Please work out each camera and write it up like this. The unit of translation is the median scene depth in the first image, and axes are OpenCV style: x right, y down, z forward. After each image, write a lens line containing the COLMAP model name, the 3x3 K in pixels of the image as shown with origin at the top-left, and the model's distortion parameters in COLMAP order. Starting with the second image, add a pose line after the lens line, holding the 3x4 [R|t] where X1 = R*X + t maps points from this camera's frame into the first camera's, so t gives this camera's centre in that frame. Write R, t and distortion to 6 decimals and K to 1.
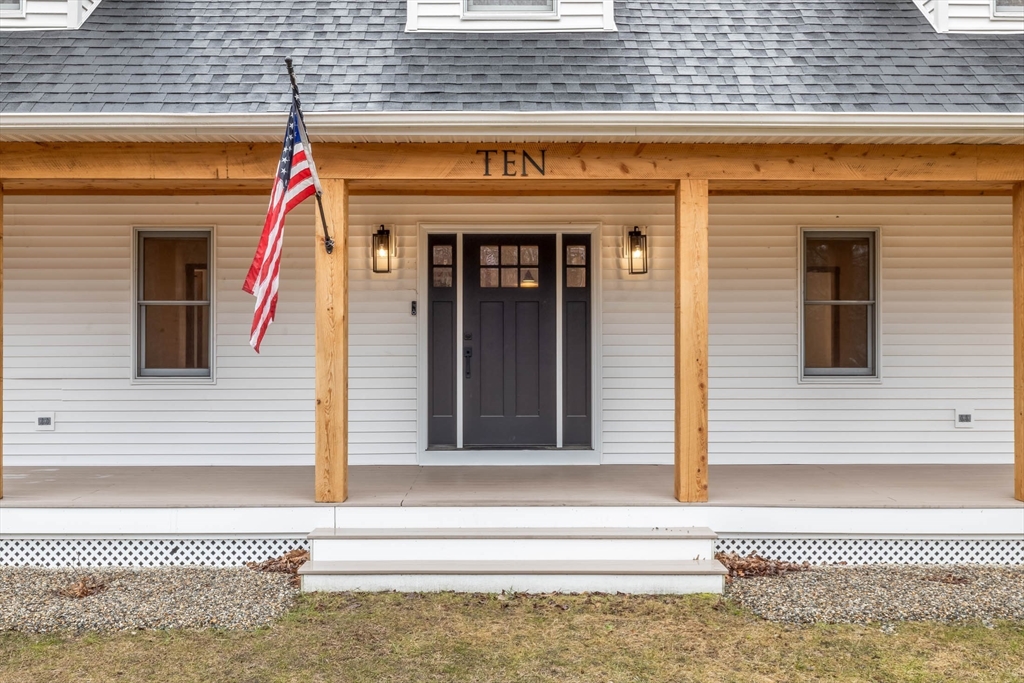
lens RADIAL K [[844.9, 0, 512.0], [0, 844.9, 341.5], [0, 0, 1]] dist [0.000467, 0.000063]
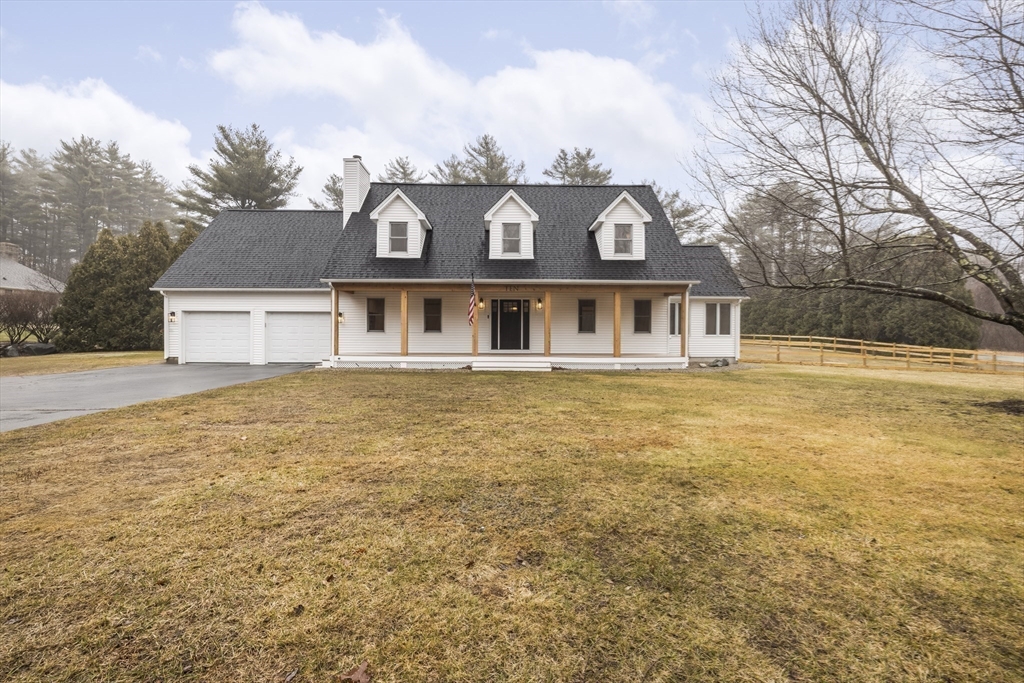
lens RADIAL K [[441.6, 0, 512.0], [0, 441.6, 341.5], [0, 0, 1]] dist [0.000675, 0.000052]
pose [[0.999873, 0.004707, 0.015249, -0.029085], [-0.005151, 0.999560, 0.029198, 0.021322], [-0.015105, -0.029273, 0.999457, -1.289139]]
